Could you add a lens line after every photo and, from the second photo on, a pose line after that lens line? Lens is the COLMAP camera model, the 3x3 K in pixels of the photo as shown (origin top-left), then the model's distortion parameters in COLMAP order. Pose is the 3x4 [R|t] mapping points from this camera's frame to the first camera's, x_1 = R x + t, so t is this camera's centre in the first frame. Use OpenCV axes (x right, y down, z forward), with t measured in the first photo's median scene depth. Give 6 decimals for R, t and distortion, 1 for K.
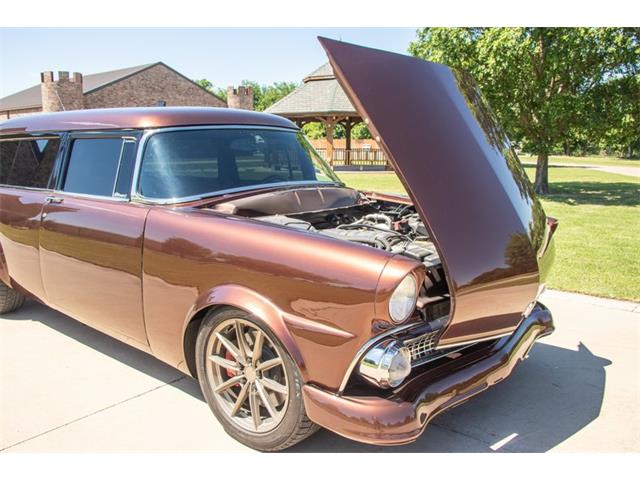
lens RADIAL K [[576.4, 0, 310.5], [0, 576.4, 236.1], [0, 0, 1]] dist [-0.172071, 0.193225]
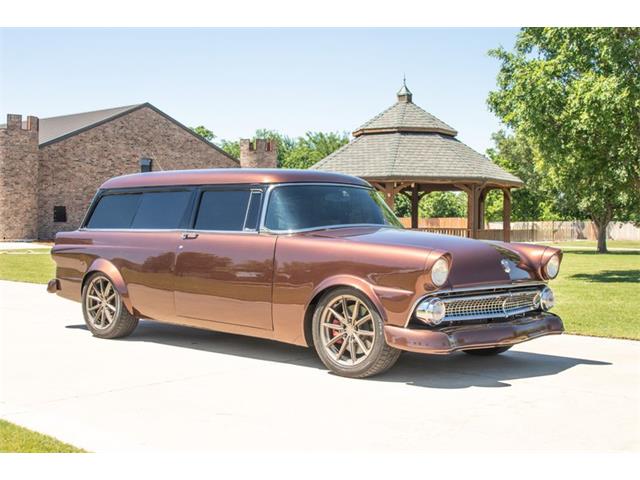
lens RADIAL K [[894.4, 0, 317.0], [0, 894.4, 239.5], [0, 0, 1]] dist [-0.116772, 0.127220]
pose [[0.998945, 0.011126, -0.044546, -0.016548], [-0.017396, 0.989577, -0.142952, 0.065413], [0.042491, 0.143576, 0.988727, -0.292113]]
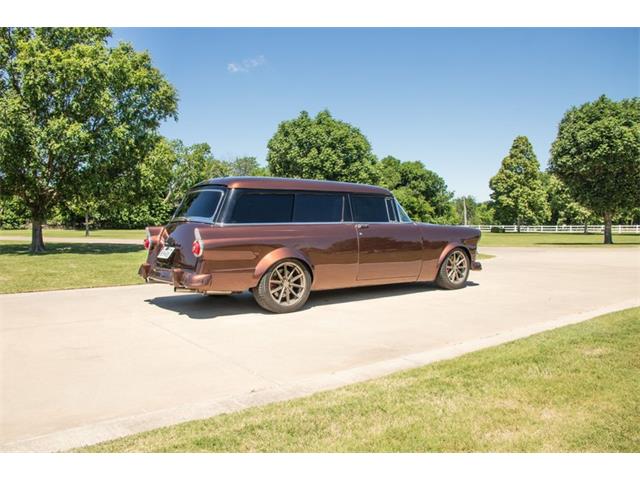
lens RADIAL K [[520.5, 0, 317.9], [0, 520.5, 238.9], [0, 0, 1]] dist [-0.173714, 0.158274]
pose [[0.221794, -0.037288, 0.974380, -0.626438], [0.155464, 0.987839, 0.002416, -0.013275], [-0.962621, 0.150946, 0.224893, 0.200210]]
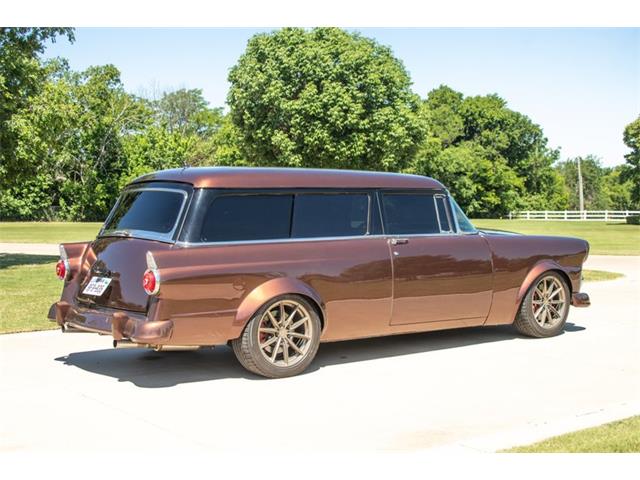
lens RADIAL K [[944.4, 0, 318.5], [0, 944.4, 241.4], [0, 0, 1]] dist [-0.072570, -0.001935]
pose [[0.216323, -0.045832, 0.975246, -0.711598], [0.159830, 0.987084, 0.010936, -0.031854], [-0.963150, 0.153508, 0.220854, 0.188059]]
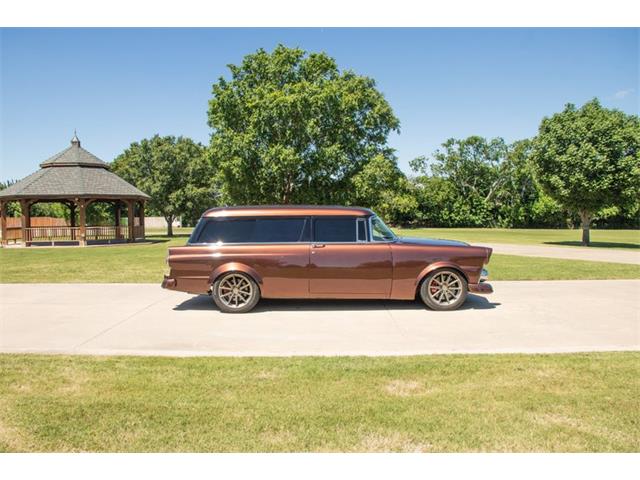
lens RADIAL K [[520.5, 0, 317.9], [0, 520.5, 238.9], [0, 0, 1]] dist [-0.173714, 0.158274]
pose [[0.781764, -0.034252, 0.622633, -0.480539], [0.109510, 0.990513, -0.083009, 0.022735], [-0.613883, 0.133078, 0.778098, -0.177101]]
